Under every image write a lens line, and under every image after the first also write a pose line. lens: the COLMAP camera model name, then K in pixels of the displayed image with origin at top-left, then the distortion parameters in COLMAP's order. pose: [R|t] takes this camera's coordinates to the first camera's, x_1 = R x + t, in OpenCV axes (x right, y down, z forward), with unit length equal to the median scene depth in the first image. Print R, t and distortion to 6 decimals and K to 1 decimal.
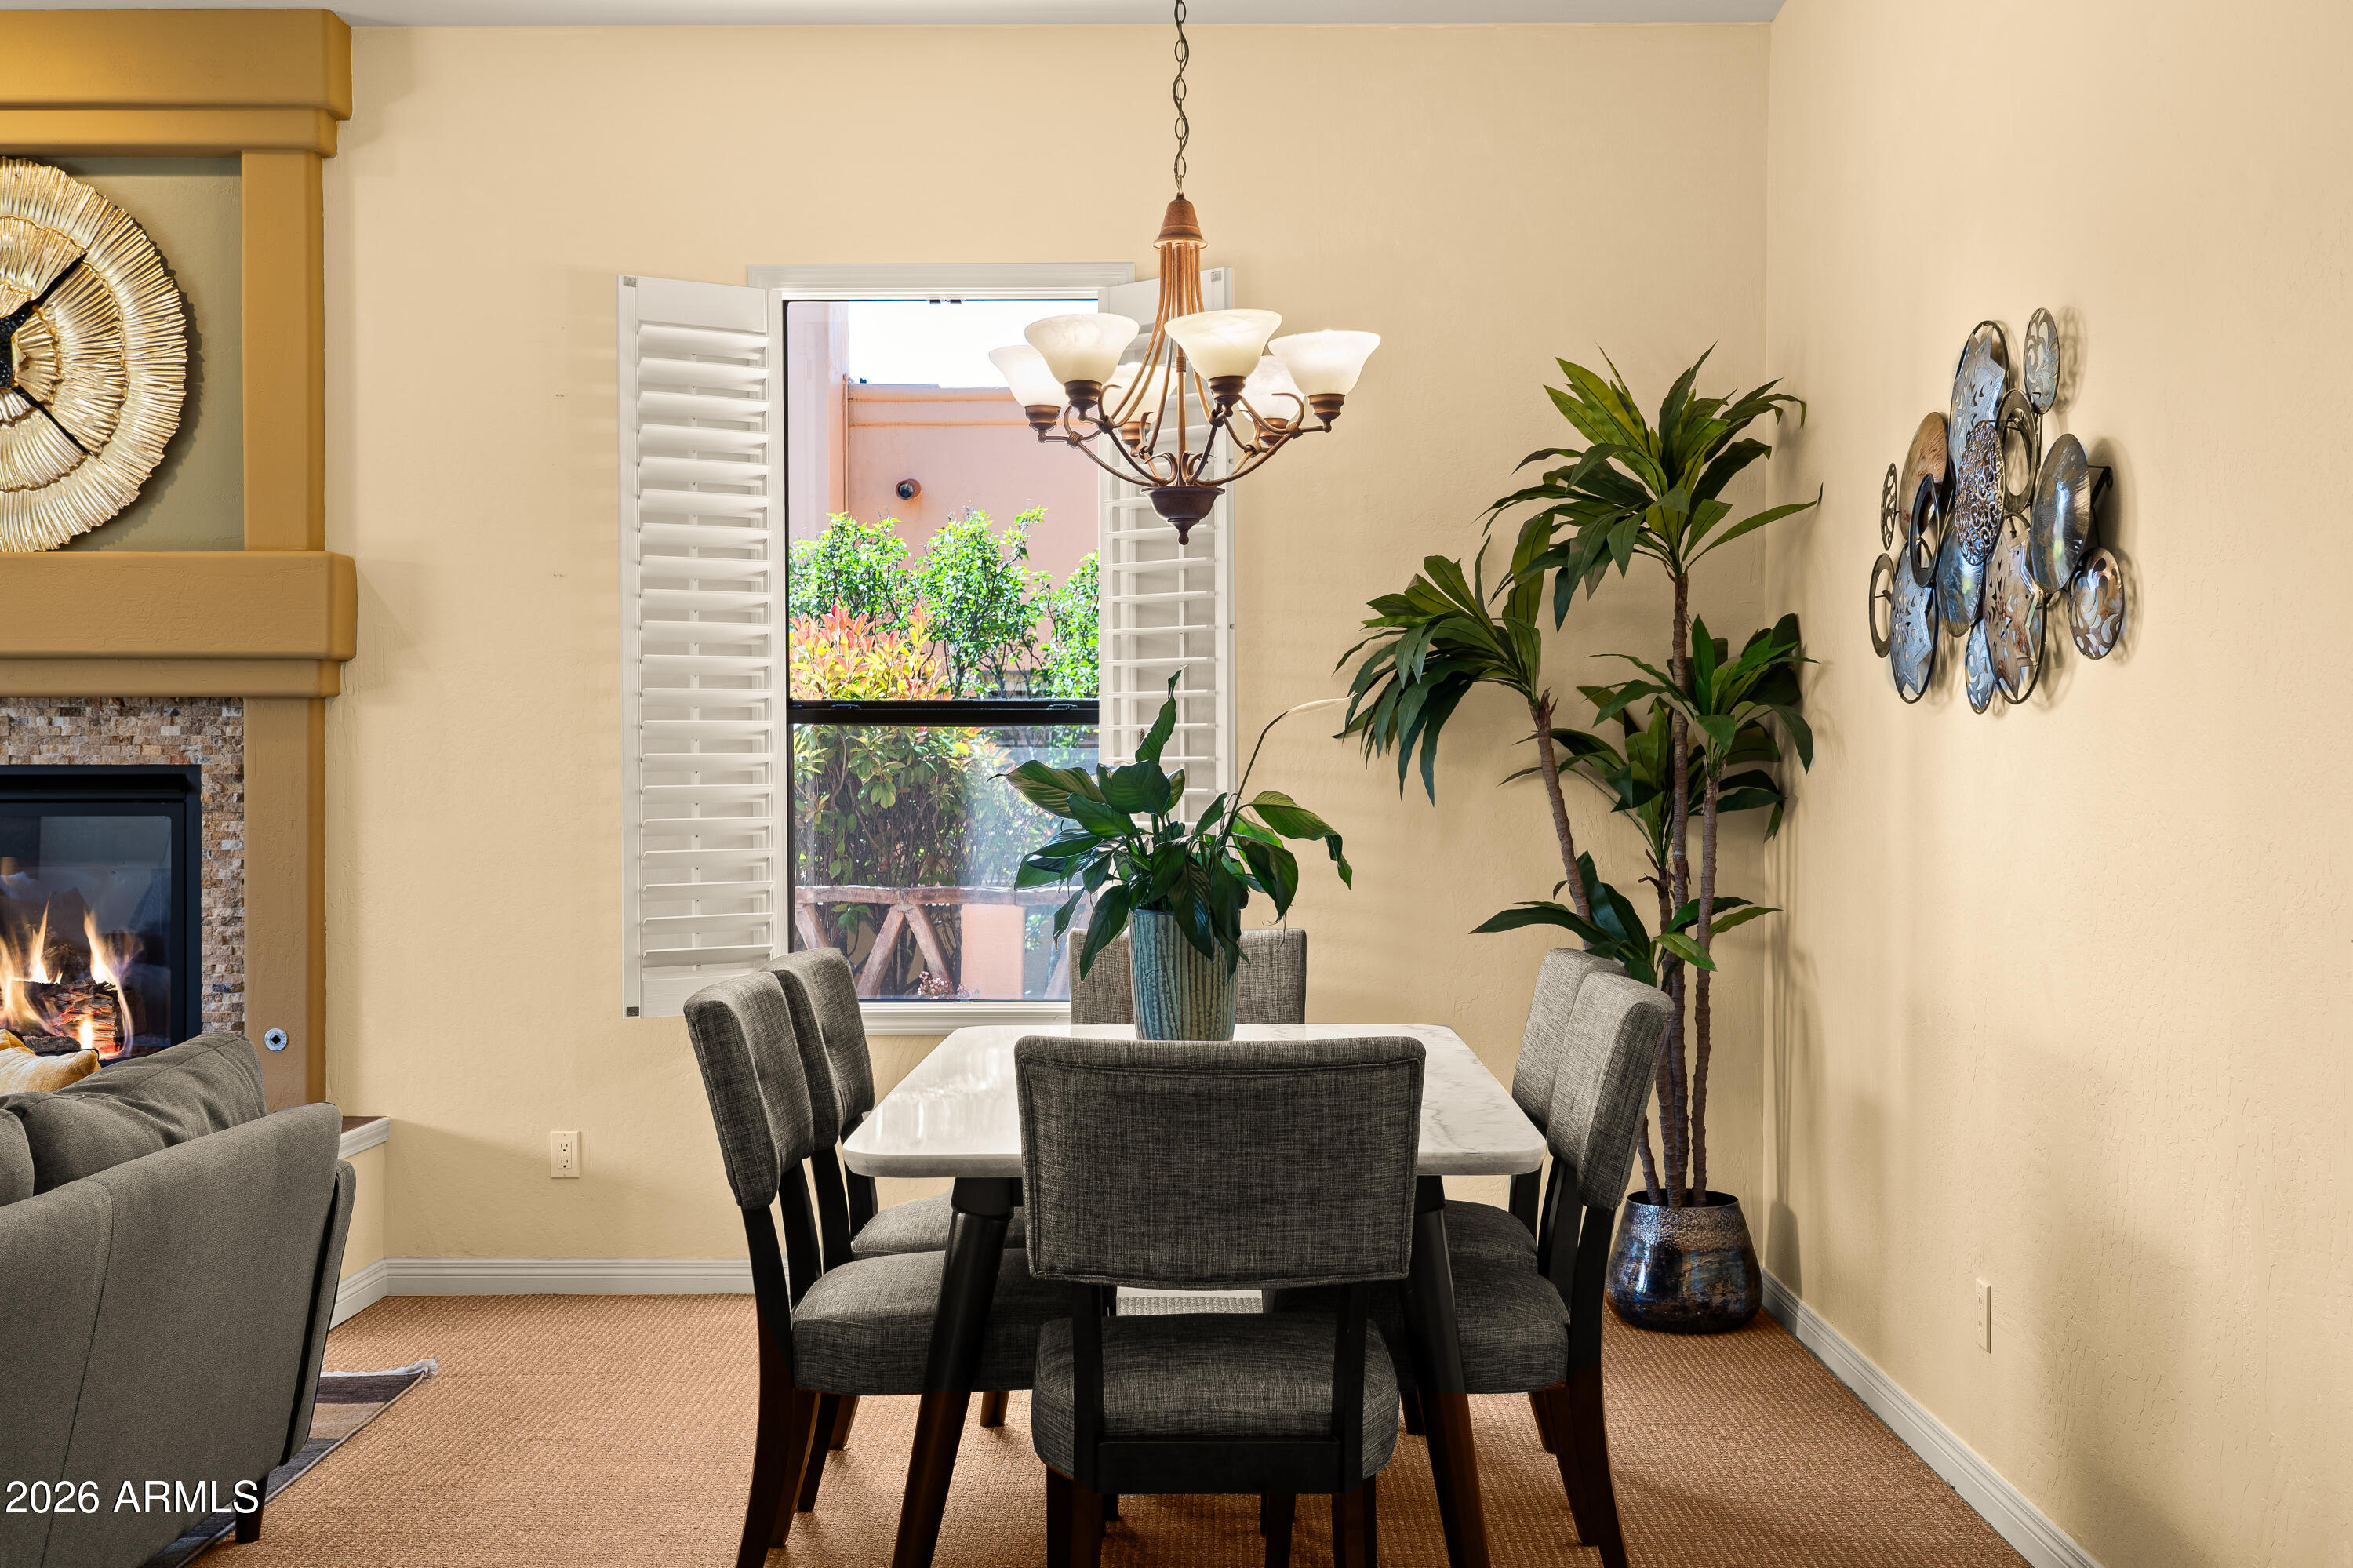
lens RADIAL K [[2427.3, 0, 1171.7], [0, 2427.3, 787.3], [0, 0, 1]] dist [0.043545, 0.000000]
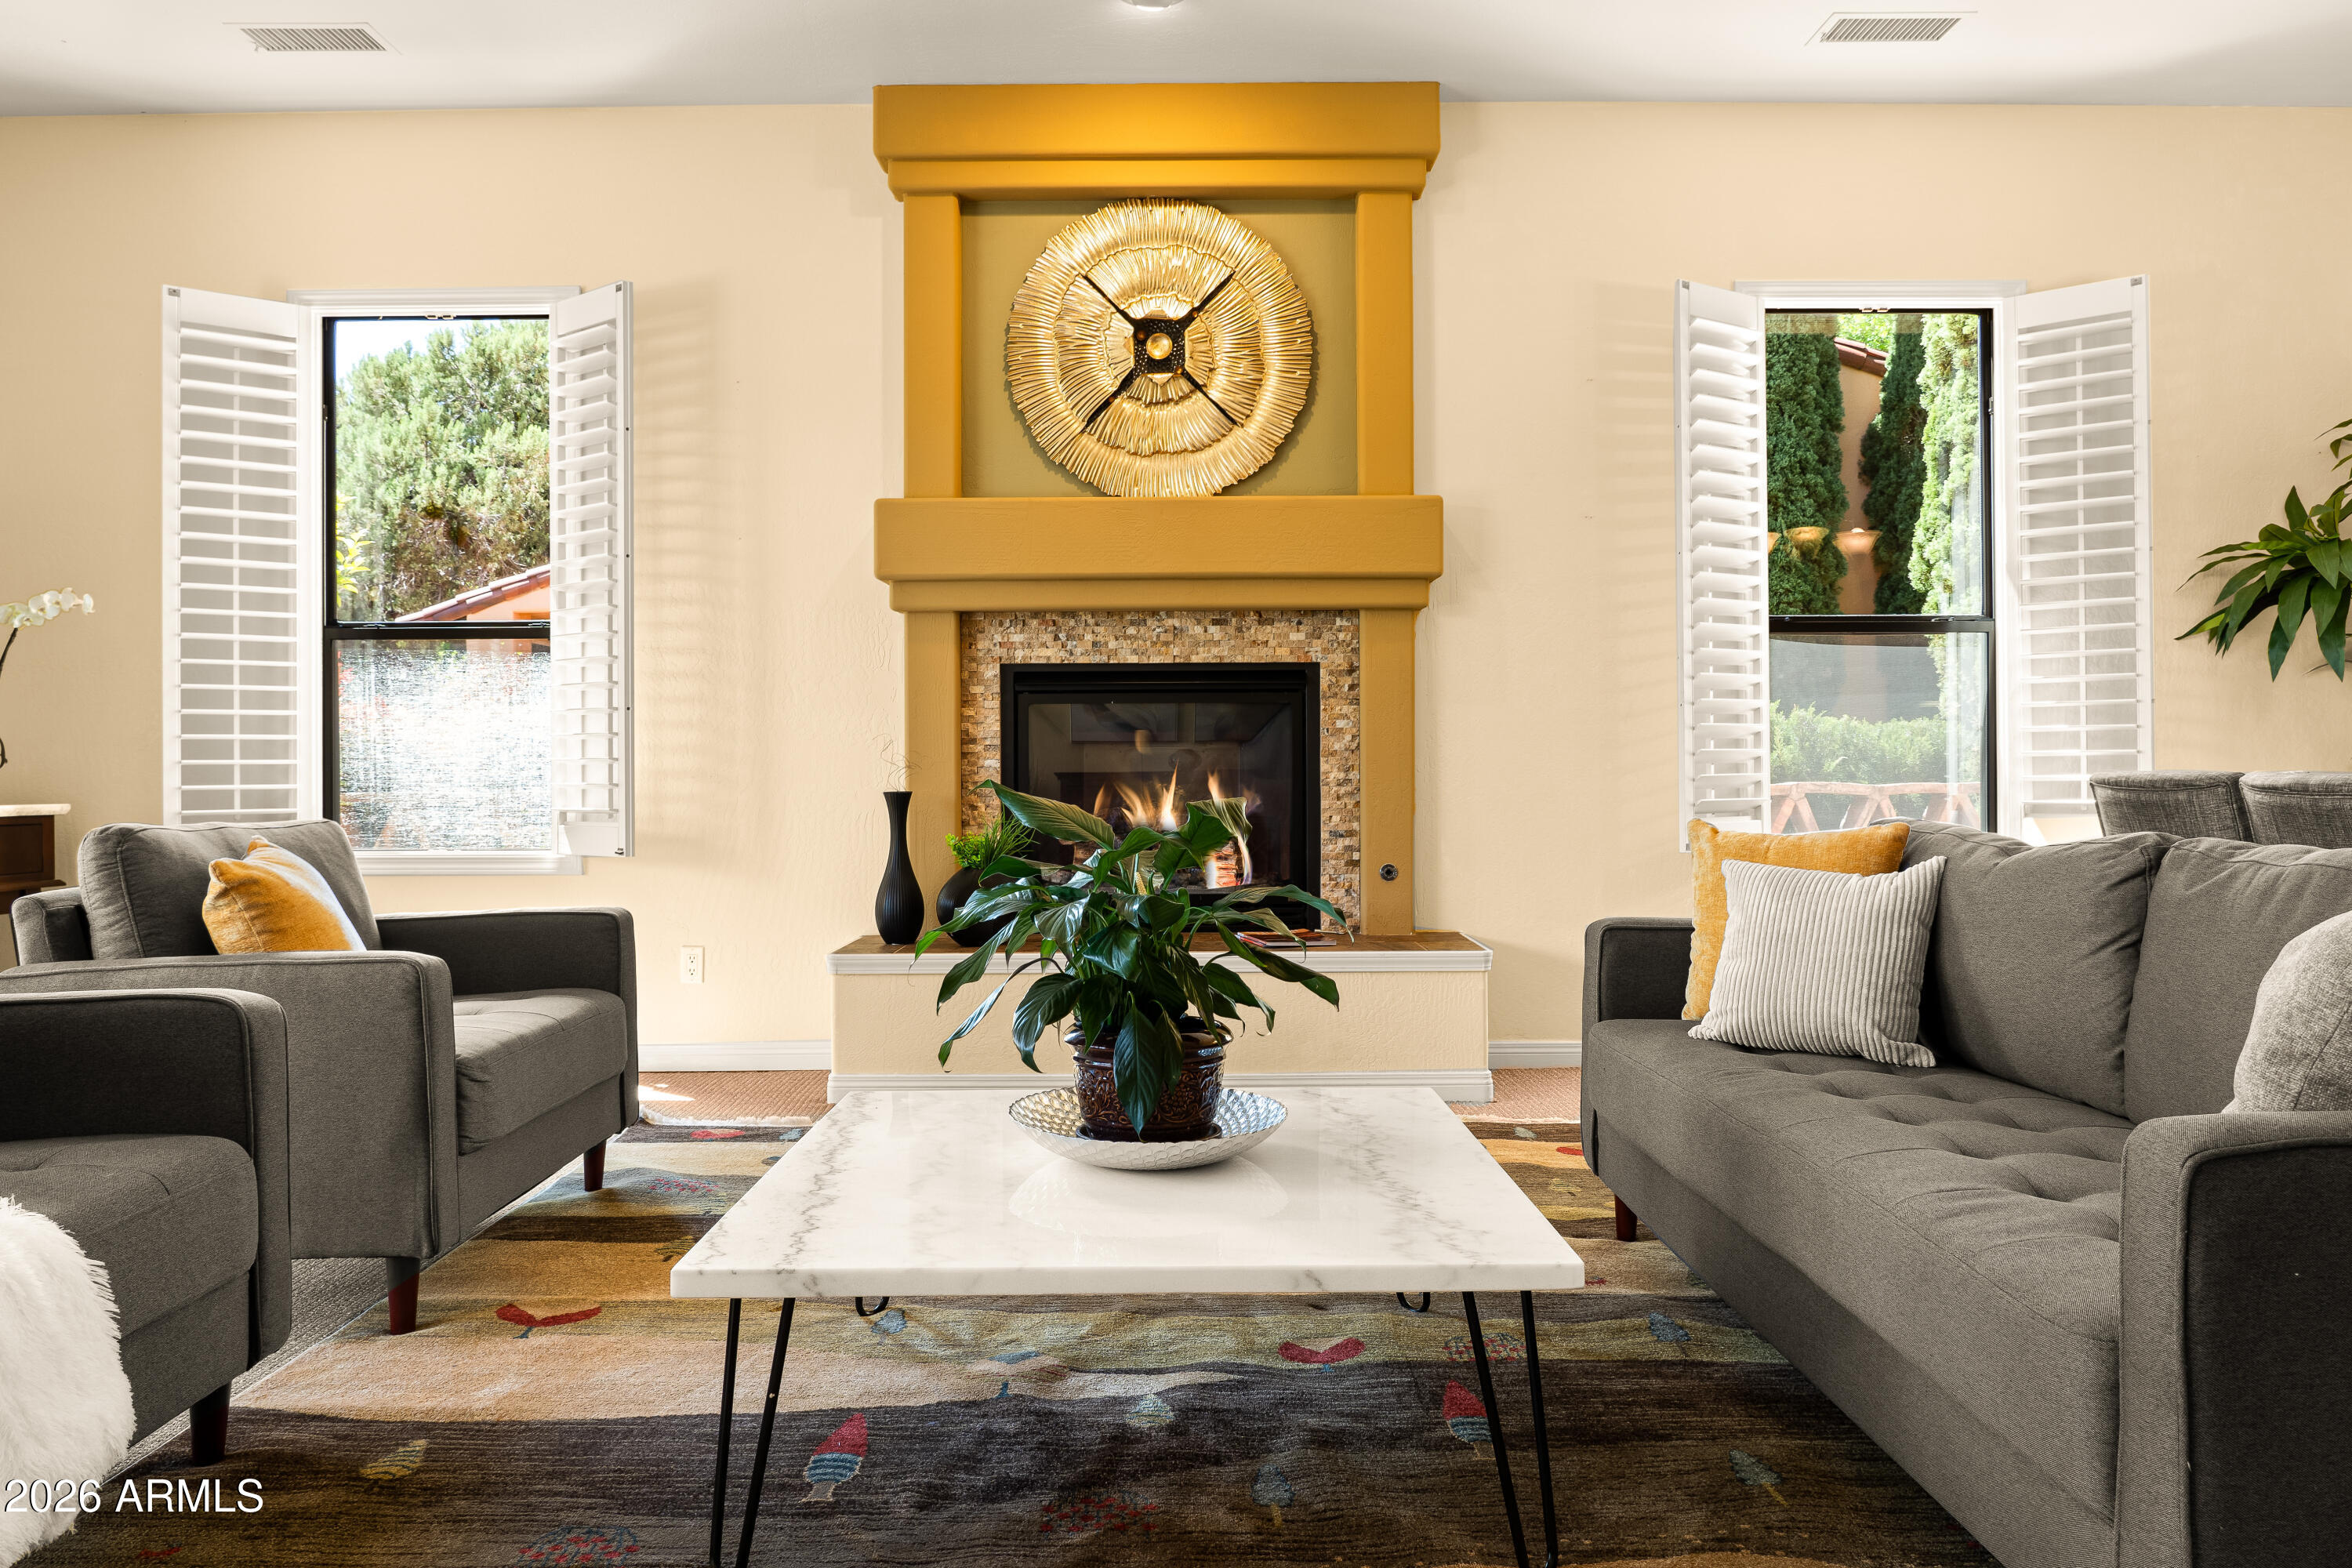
lens RADIAL K [[1617.8, 0, 1185.0], [0, 1617.8, 752.9], [0, 0, 1]] dist [-0.017366, 0.005789]
pose [[0.999829, -0.004512, 0.017937, -0.499844], [0.004755, 0.999897, -0.013527, 0.051936], [-0.017874, 0.013610, 0.999748, 0.146268]]
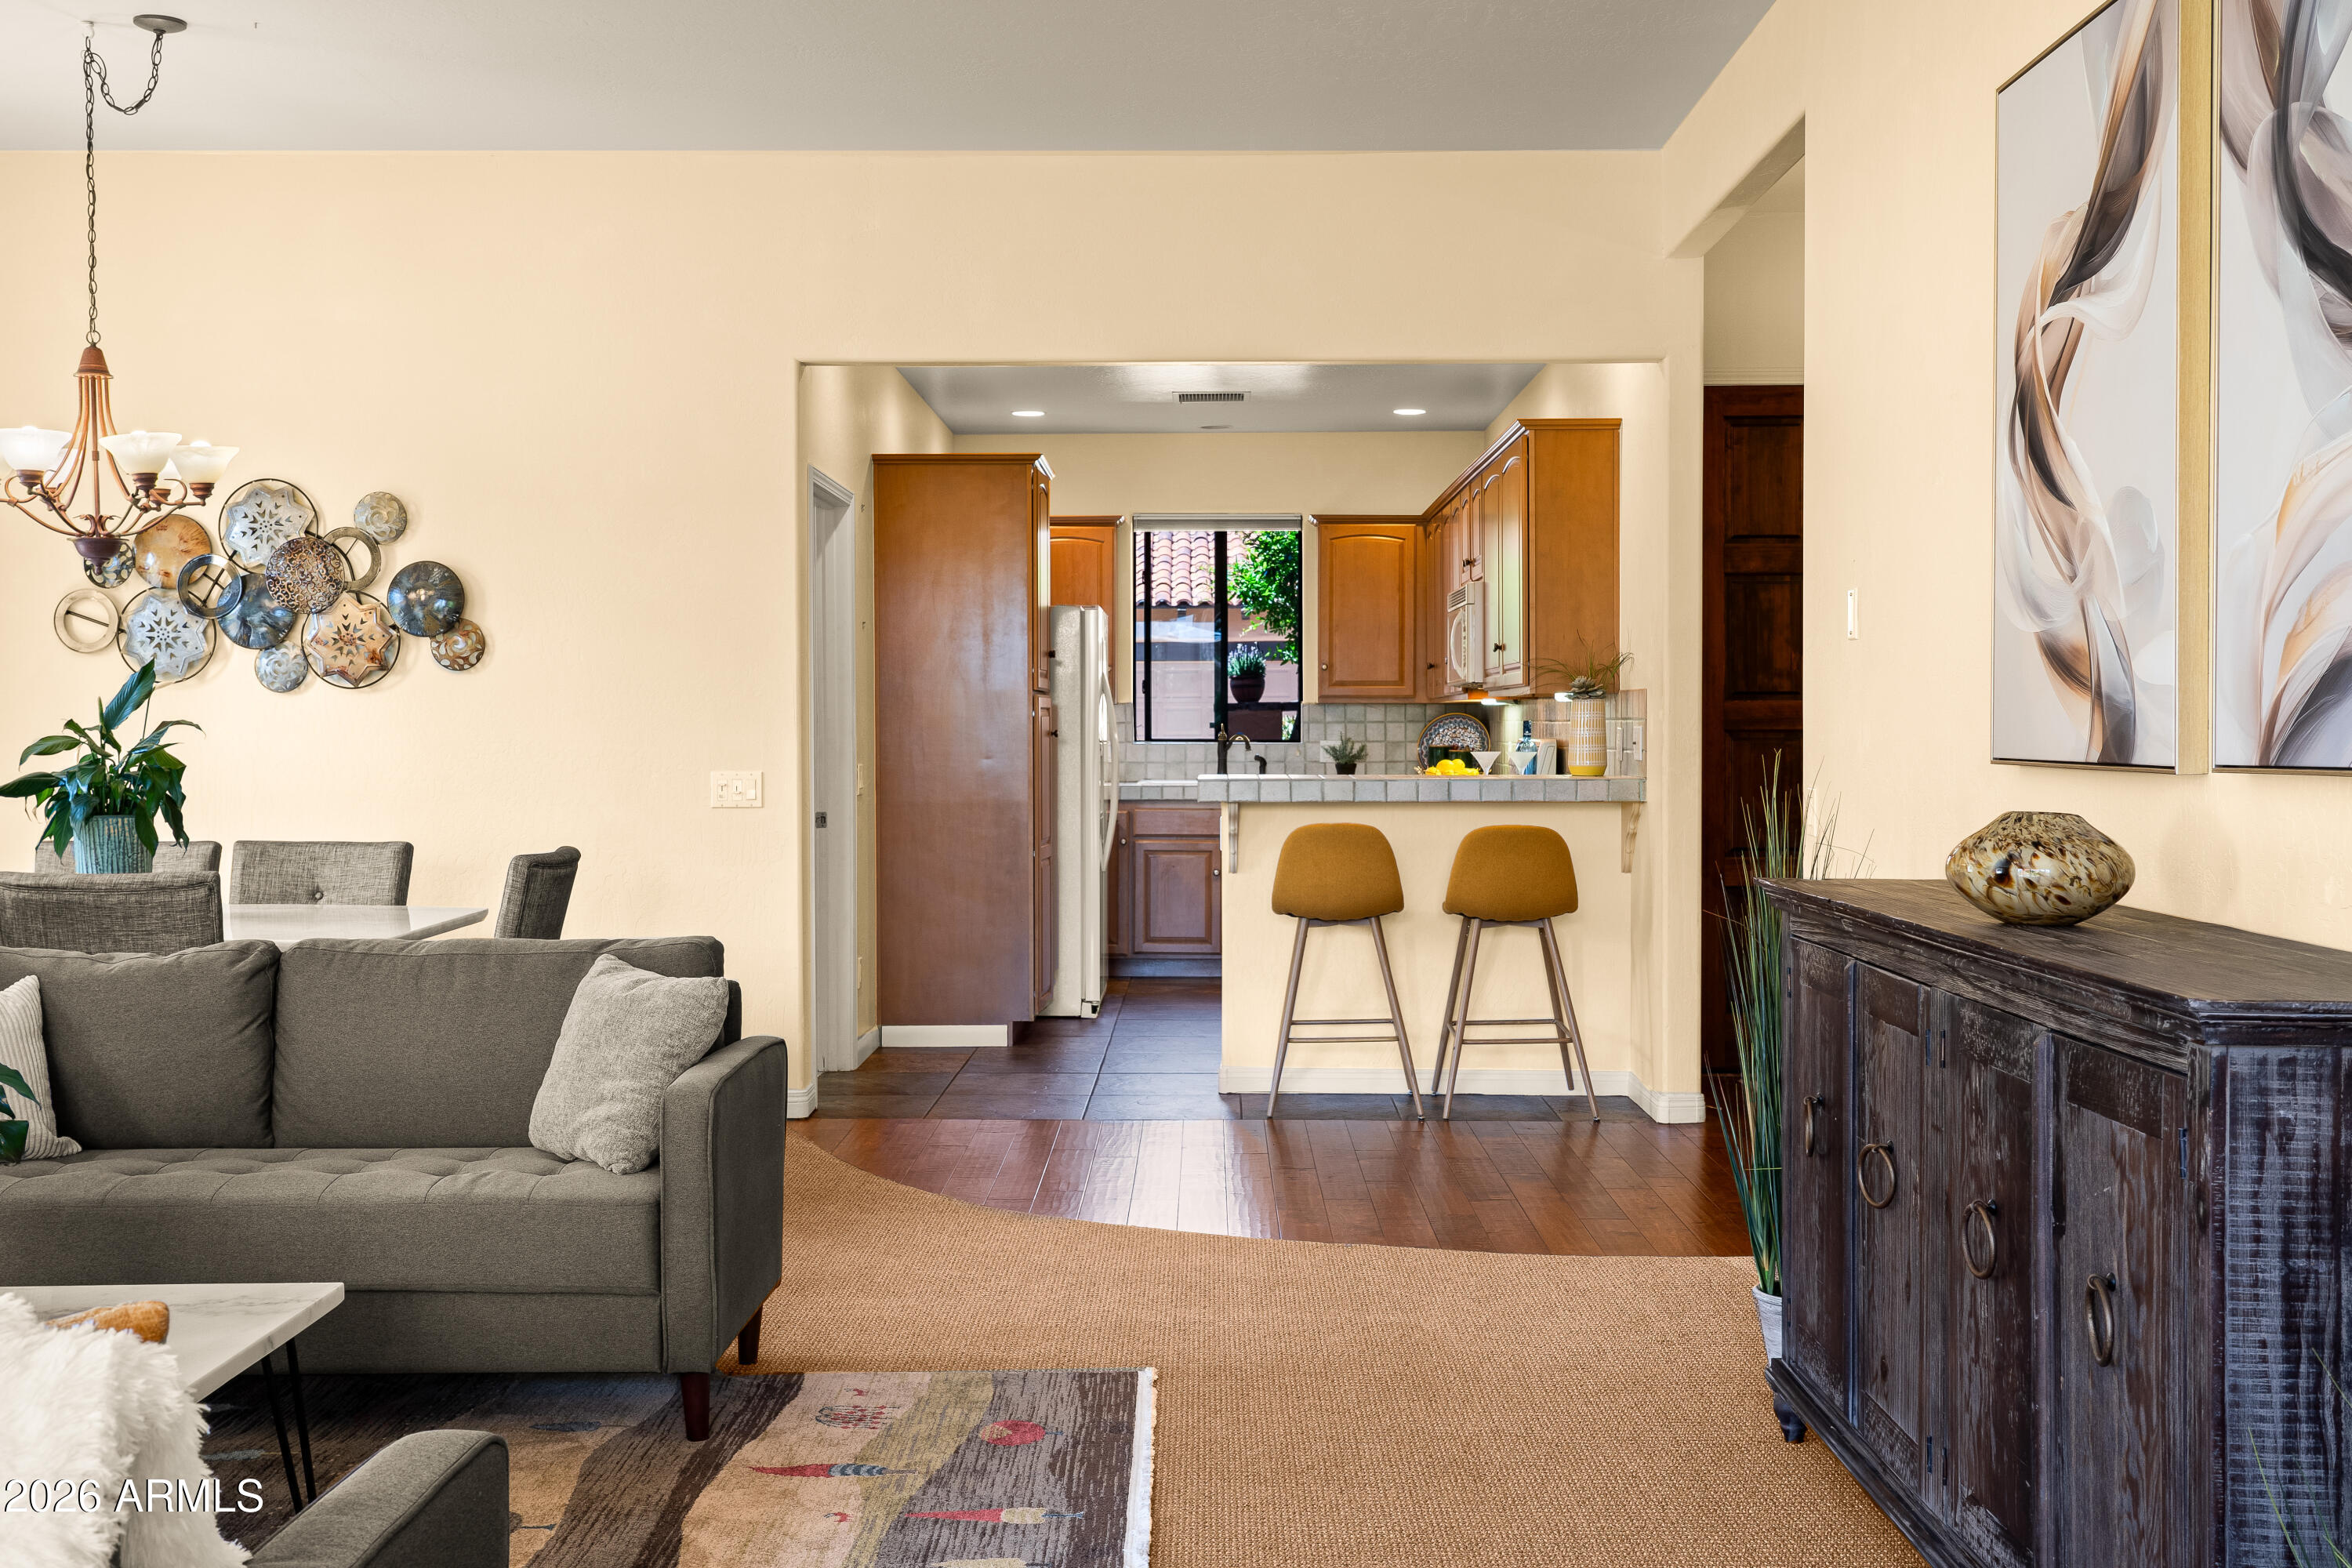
lens RADIAL K [[2426.2, 0, 1170.6], [0, 2426.2, 754.8], [0, 0, 1]] dist [0.043545, 0.000000]
pose [[-0.007267, -0.017315, 0.999824, -1.091356], [0.004429, 0.999840, 0.017347, -0.008448], [-0.999964, 0.004554, -0.007189, 0.243685]]
